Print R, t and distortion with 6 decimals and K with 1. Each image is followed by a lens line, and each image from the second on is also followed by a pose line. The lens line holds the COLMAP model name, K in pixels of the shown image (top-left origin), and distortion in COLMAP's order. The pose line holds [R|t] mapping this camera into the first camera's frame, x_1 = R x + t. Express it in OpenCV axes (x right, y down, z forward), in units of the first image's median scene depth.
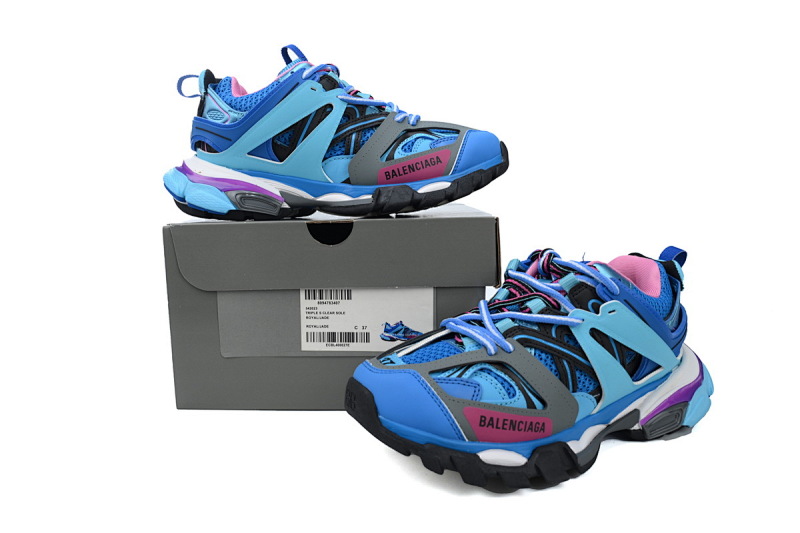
lens RADIAL K [[595.1, 0, 402.6], [0, 595.1, 267.0], [0, 0, 1]] dist [-0.004092, -0.001994]
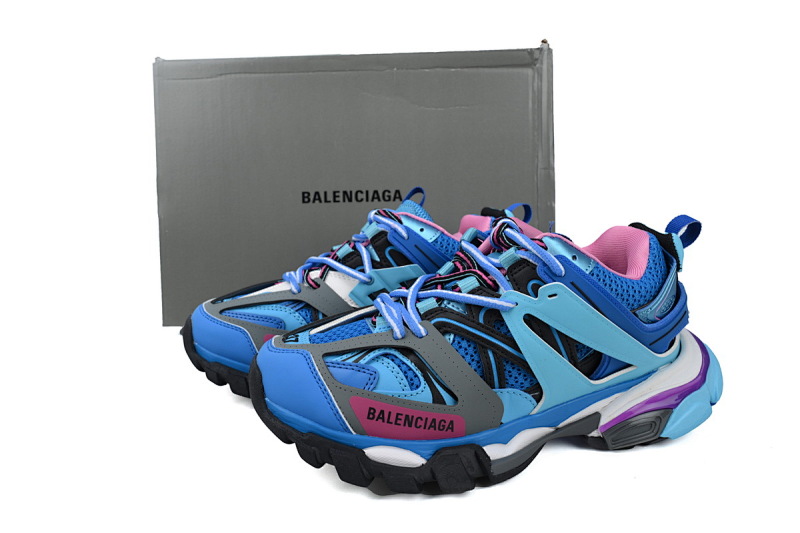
lens RADIAL K [[595.1, 0, 396.1], [0, 595.1, 268.6], [0, 0, 1]] dist [-0.004092, -0.001994]
pose [[0.970843, 0.036473, -0.236926, 0.336153], [-0.019512, 0.997101, 0.073543, -0.019192], [0.238922, -0.066776, 0.968740, 0.151054]]
